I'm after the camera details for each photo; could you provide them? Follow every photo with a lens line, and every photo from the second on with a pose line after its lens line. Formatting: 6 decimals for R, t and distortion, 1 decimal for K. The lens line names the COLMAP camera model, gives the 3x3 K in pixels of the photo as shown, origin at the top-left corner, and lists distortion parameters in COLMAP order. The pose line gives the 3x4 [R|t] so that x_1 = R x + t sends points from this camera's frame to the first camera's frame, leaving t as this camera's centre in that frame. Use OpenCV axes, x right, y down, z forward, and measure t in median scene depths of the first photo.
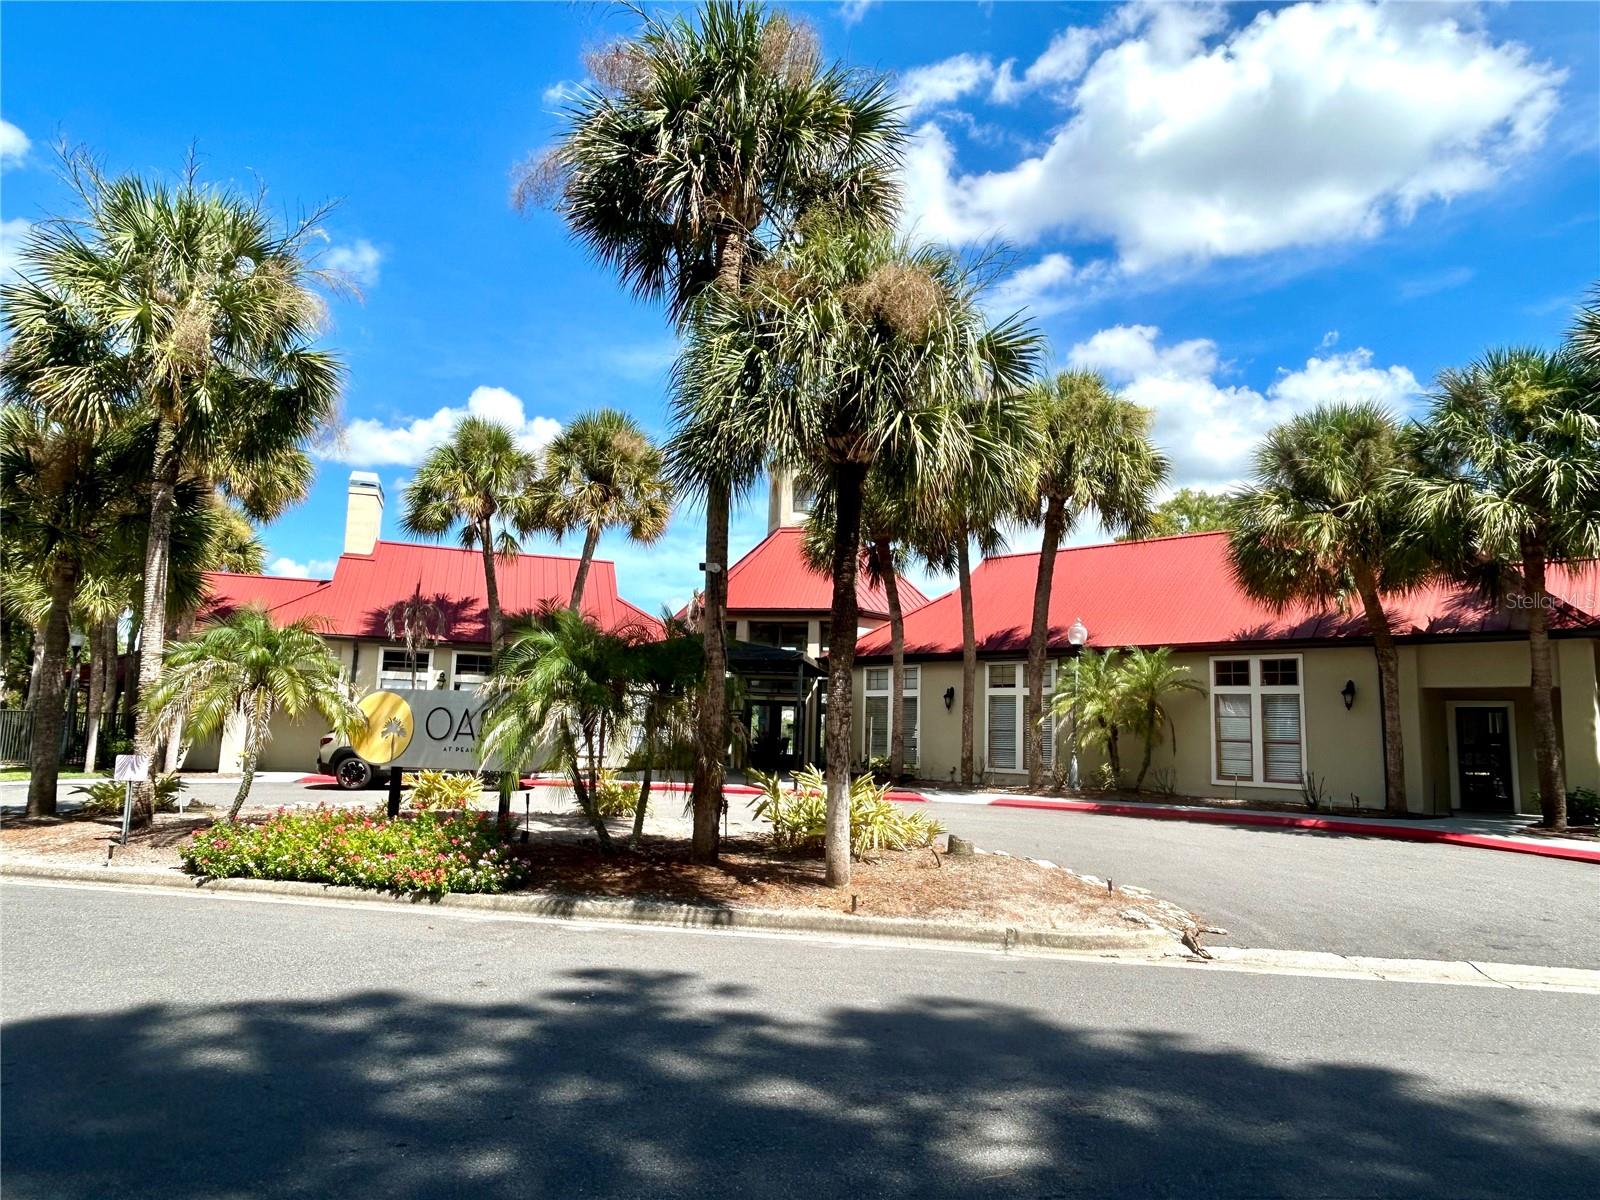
lens RADIAL K [[1002.6, 0, 800.0], [0, 1002.6, 600.0], [0, 0, 1]] dist [-0.045286, -0.000138]
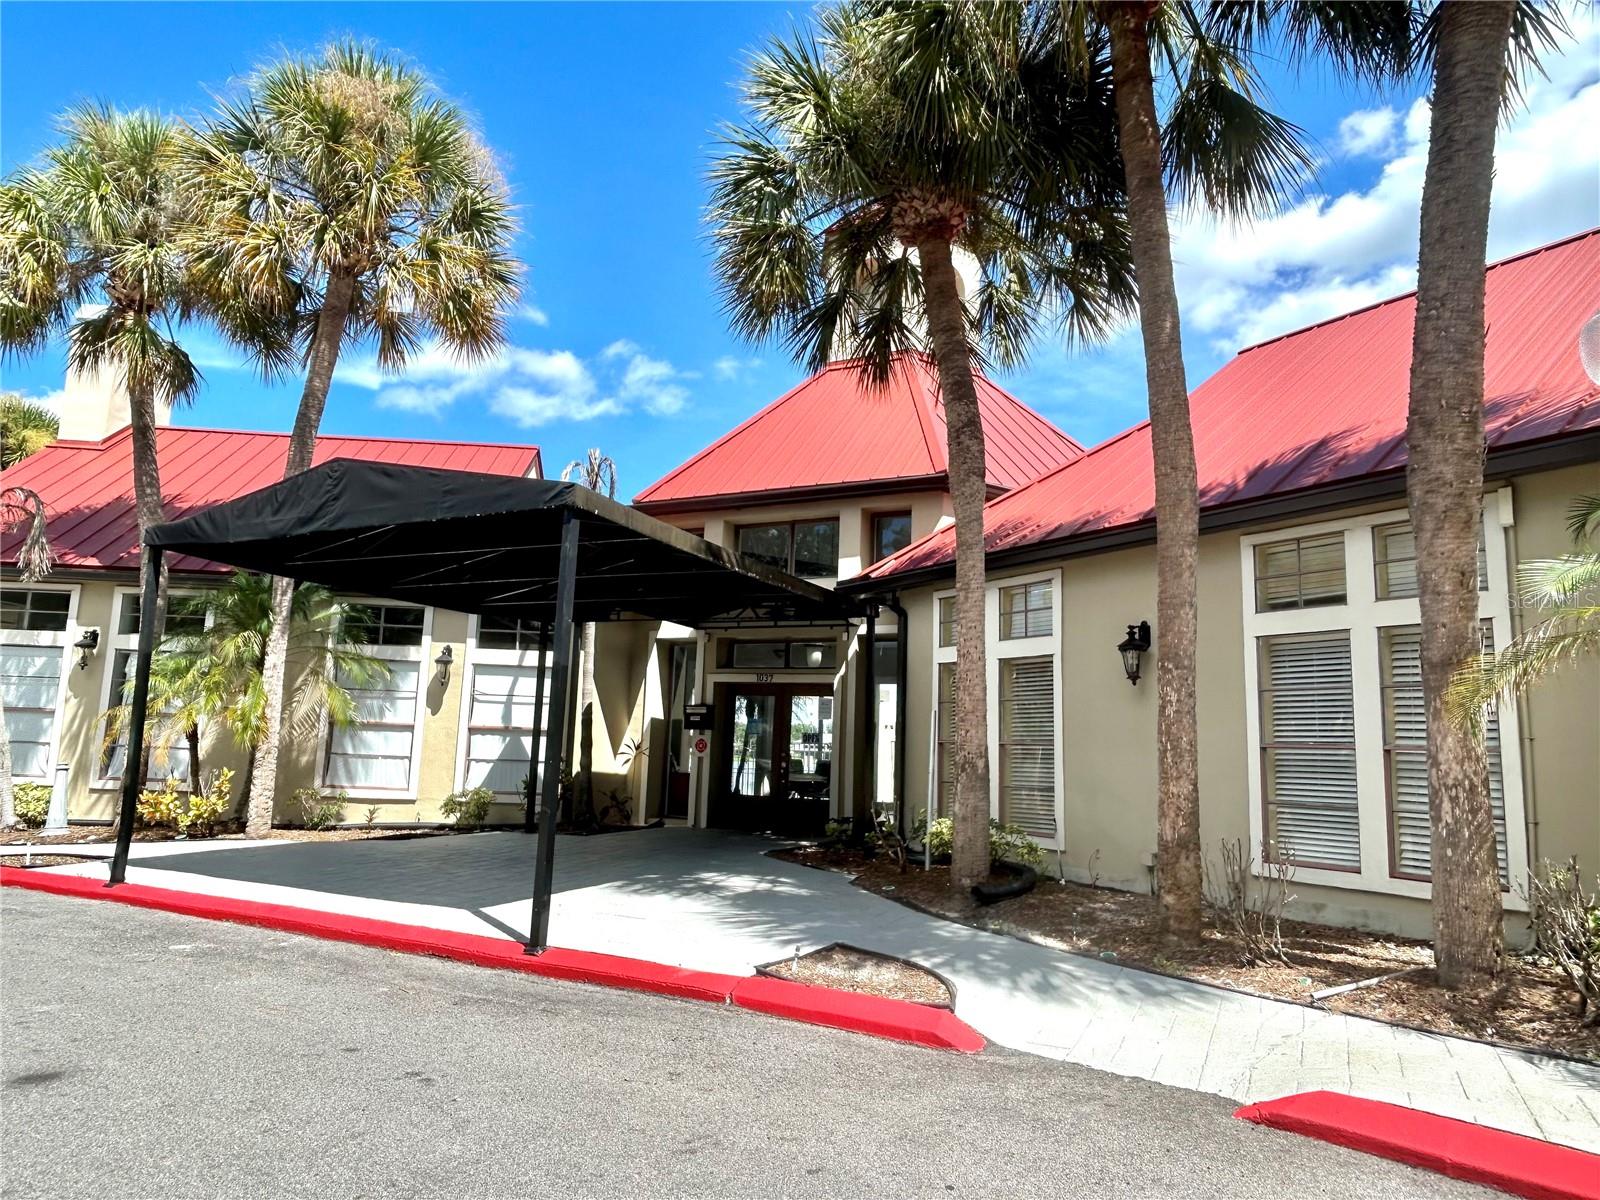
lens RADIAL K [[1002.6, 0, 800.0], [0, 1002.6, 600.0], [0, 0, 1]] dist [-0.045286, -0.000138]
pose [[0.965566, -0.036479, -0.257588, 0.126460], [0.030270, 0.999149, -0.028032, 0.086379], [0.258391, 0.019270, 0.965848, 0.638499]]
